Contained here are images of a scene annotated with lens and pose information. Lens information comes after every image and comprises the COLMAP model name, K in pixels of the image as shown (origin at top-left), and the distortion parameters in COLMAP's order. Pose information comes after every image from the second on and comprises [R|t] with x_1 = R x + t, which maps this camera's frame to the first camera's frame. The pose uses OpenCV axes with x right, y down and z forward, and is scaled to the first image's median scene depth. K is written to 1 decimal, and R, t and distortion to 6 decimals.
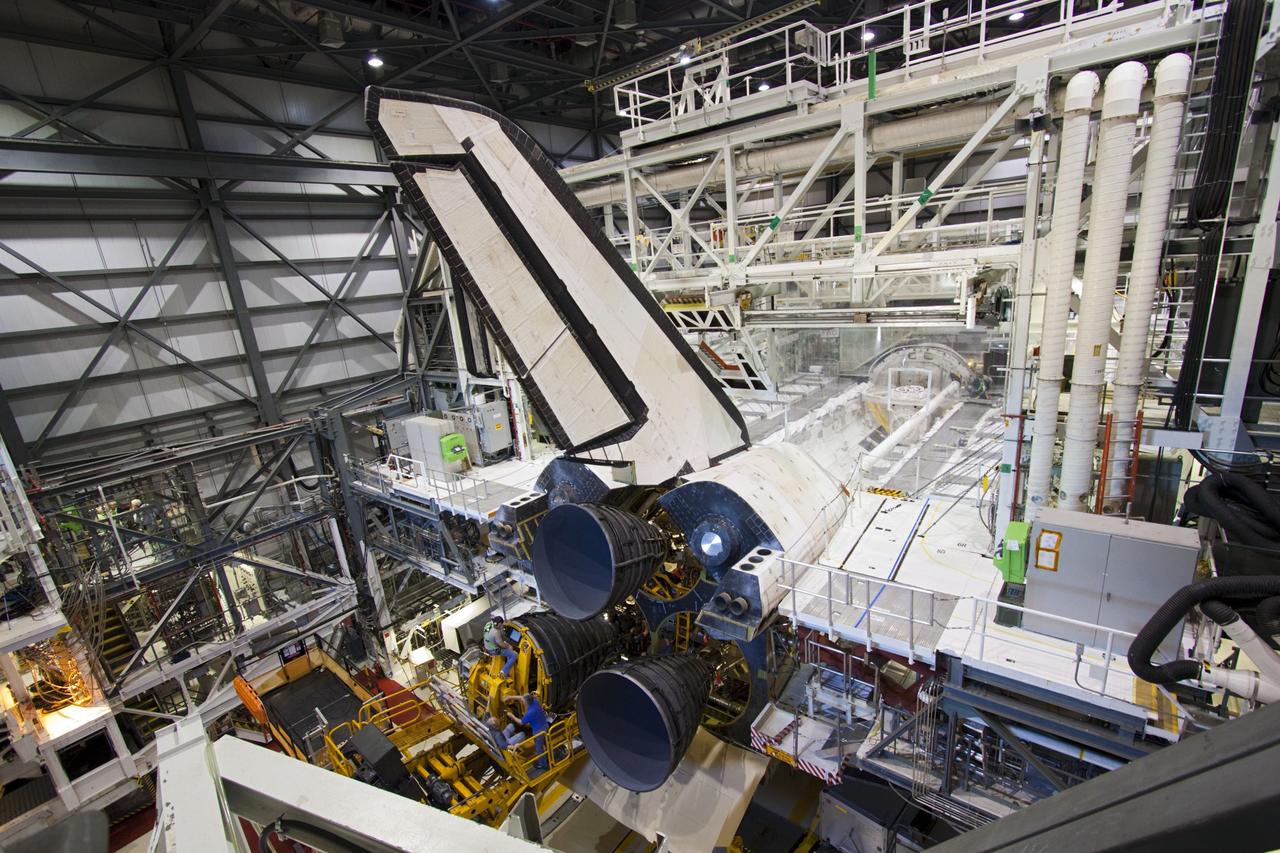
lens RADIAL K [[590.8, 0, 638.8], [0, 590.8, 434.2], [0, 0, 1]] dist [-0.003971, 0.000479]
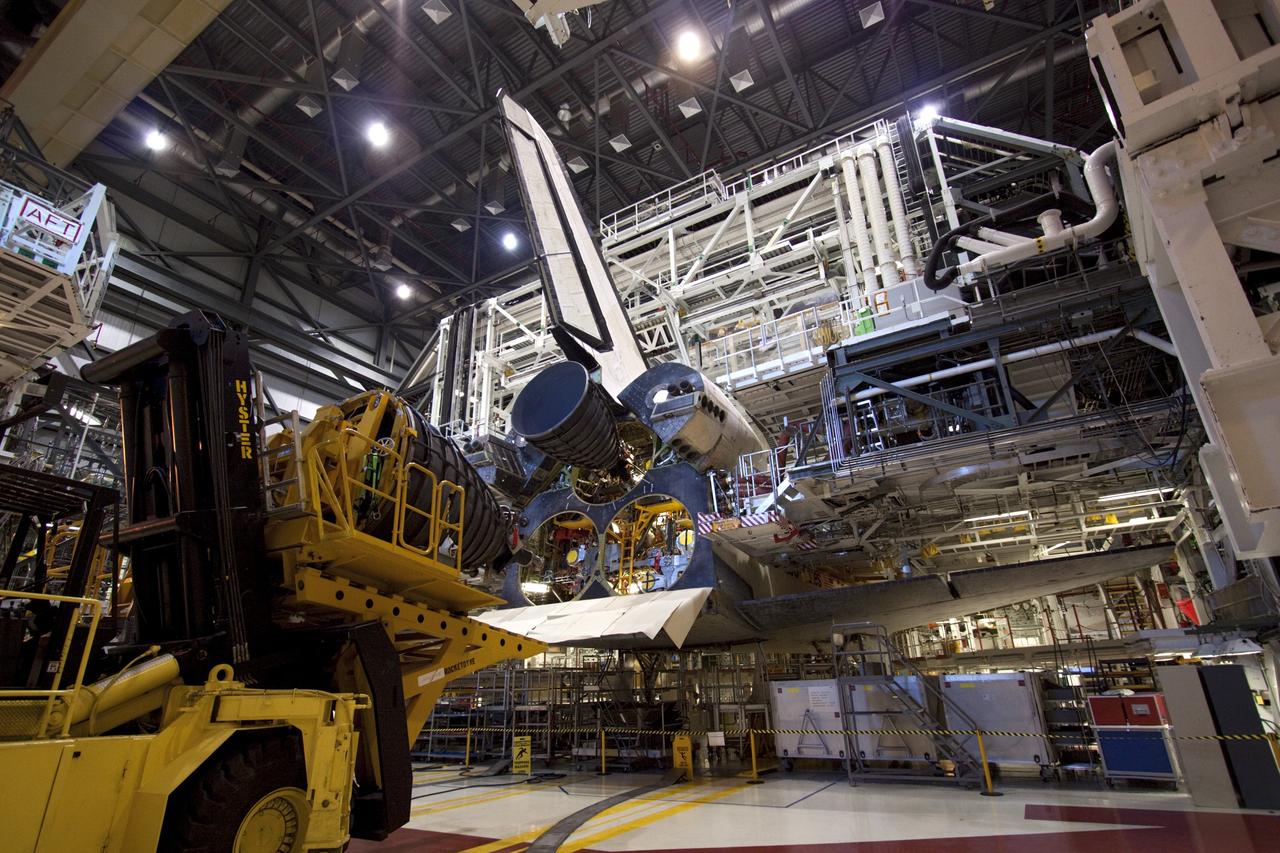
lens RADIAL K [[624.5, 0, 637.6], [0, 624.5, 437.5], [0, 0, 1]] dist [-0.003555, 0.000276]
pose [[0.987757, 0.116285, 0.103988, -0.042710], [-0.026624, 0.782476, -0.622111, 0.792365], [-0.153710, 0.611726, 0.775993, 0.012431]]
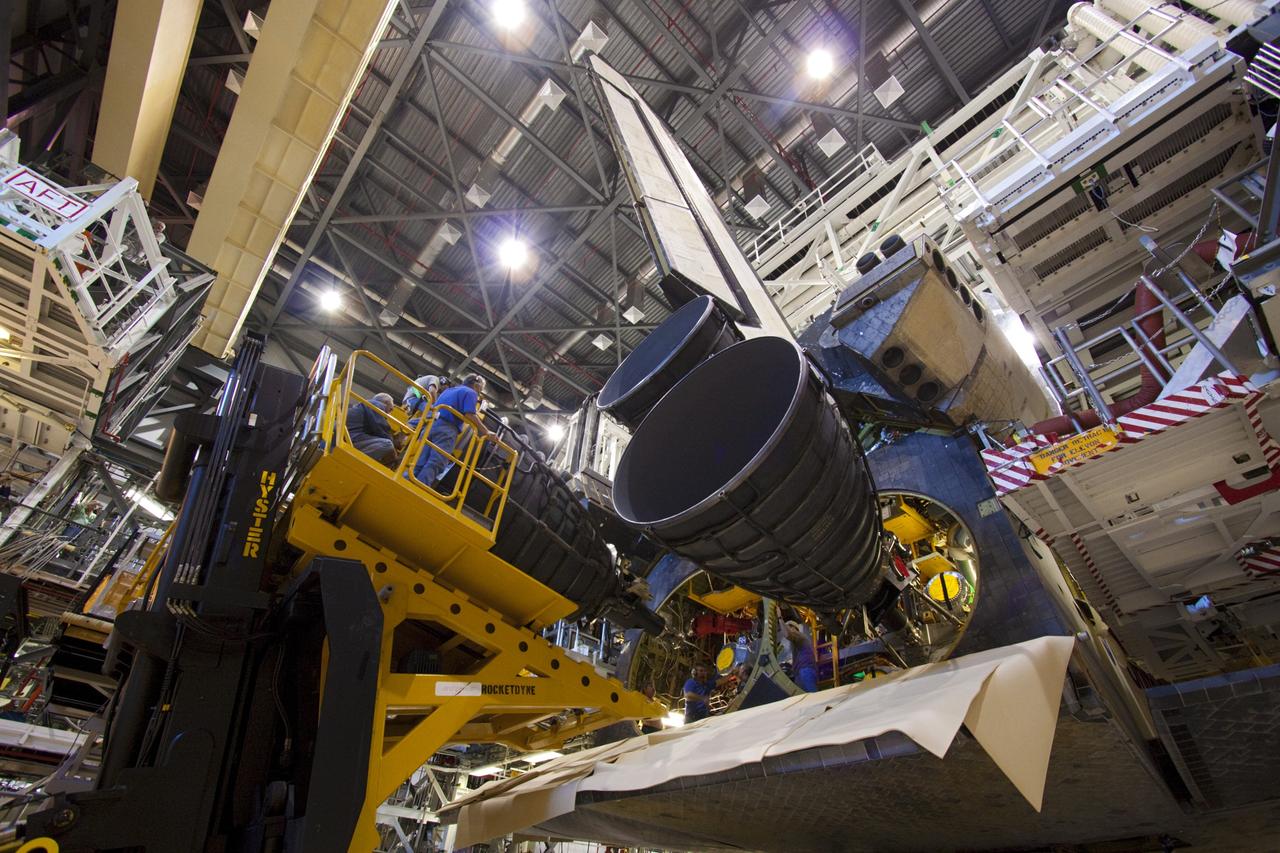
lens RADIAL K [[583.9, 0, 646.4], [0, 583.9, 441.0], [0, 0, 1]] dist [-0.010231, -0.000004]
pose [[0.979989, 0.012710, -0.198646, 0.017820], [-0.172510, 0.552116, -0.815725, 0.641274], [0.099308, 0.833670, 0.543260, 0.509593]]
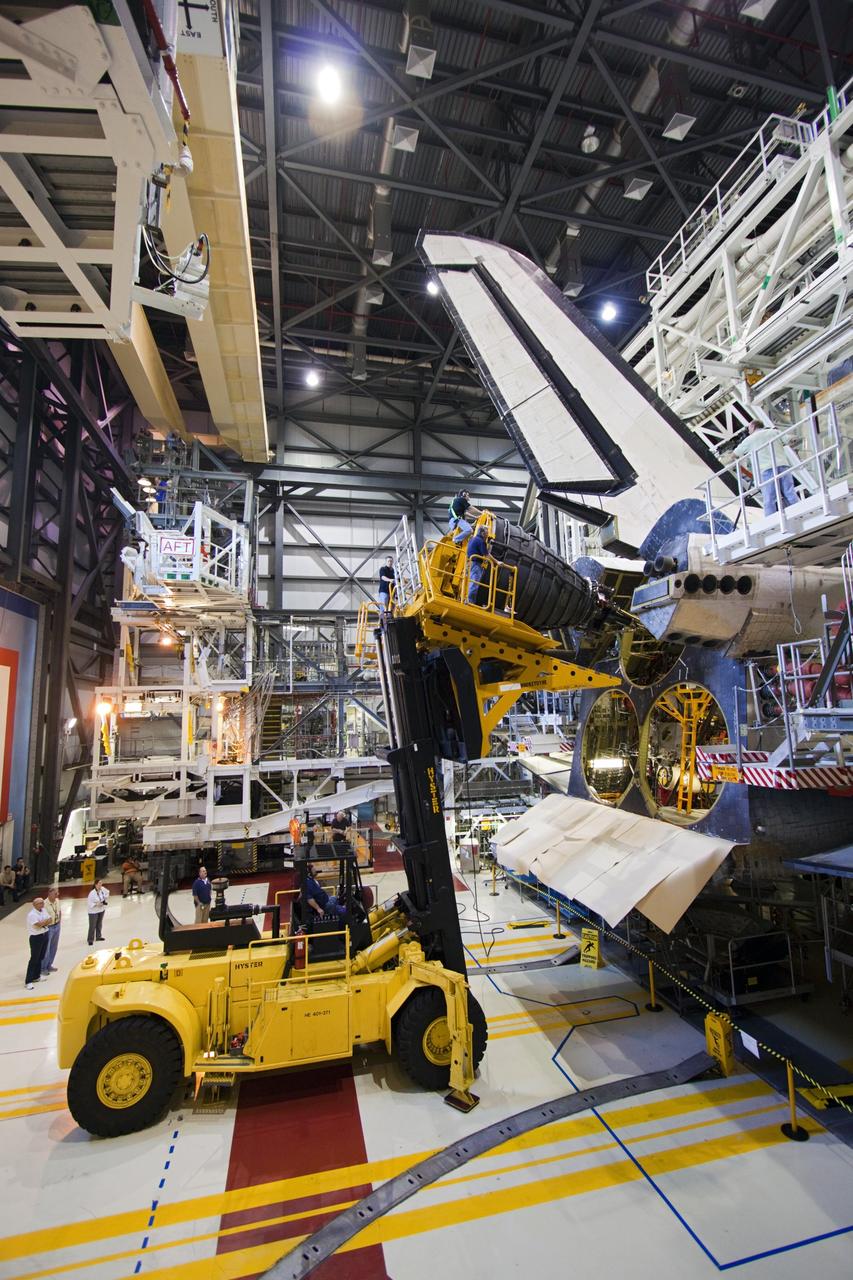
lens RADIAL K [[583.9, 0, 443.5], [0, 583.9, 622.8], [0, 0, 1]] dist [-0.010231, -0.000004]
pose [[0.800987, -0.018780, -0.598387, 0.277232], [-0.210860, 0.926612, -0.311334, 0.466336], [0.560319, 0.375550, 0.738244, 0.114511]]
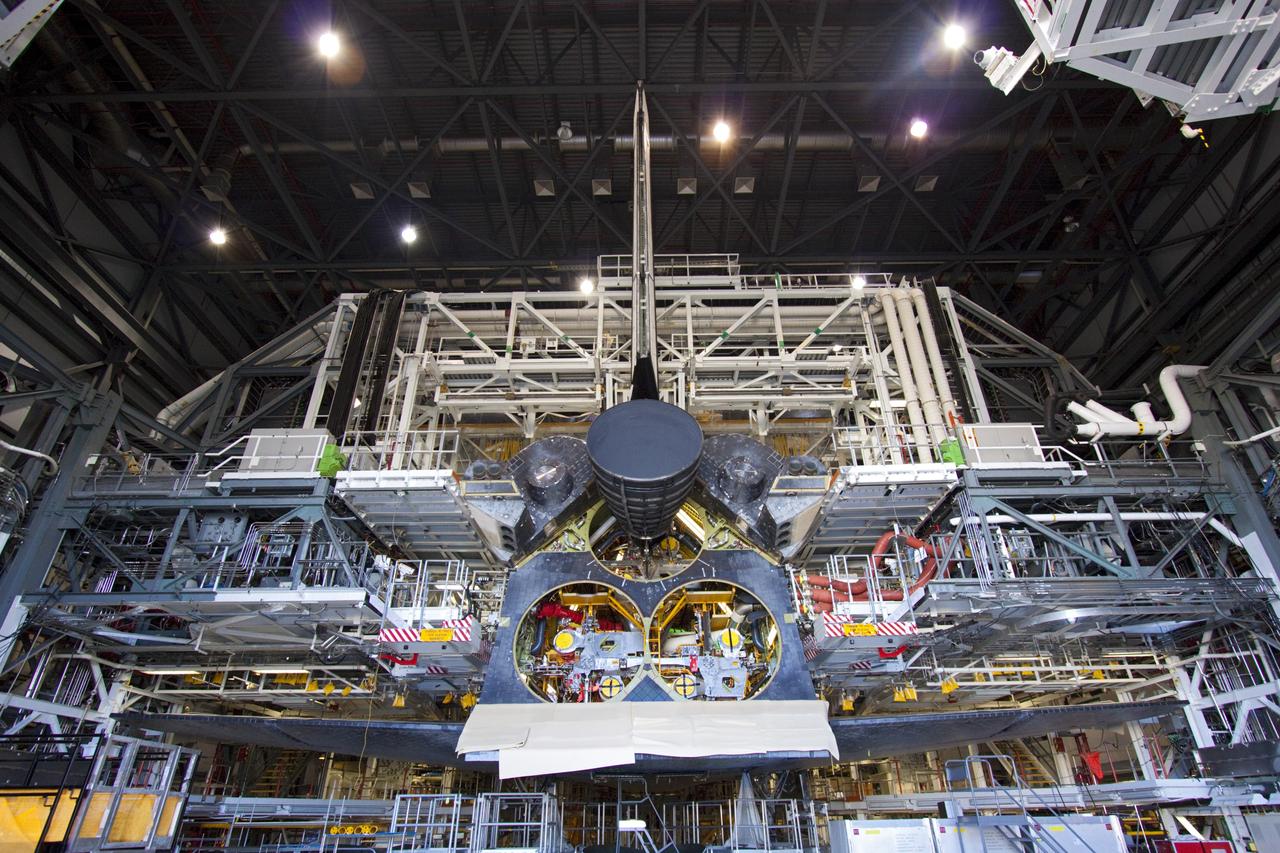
lens RADIAL K [[668.4, 0, 643.0], [0, 668.4, 434.9], [0, 0, 1]] dist [-0.004509, -0.000317]
pose [[0.782018, 0.387886, 0.487845, -0.487142], [0.105057, 0.689498, -0.716628, 0.744449], [-0.614338, 0.611667, 0.498449, 0.323232]]
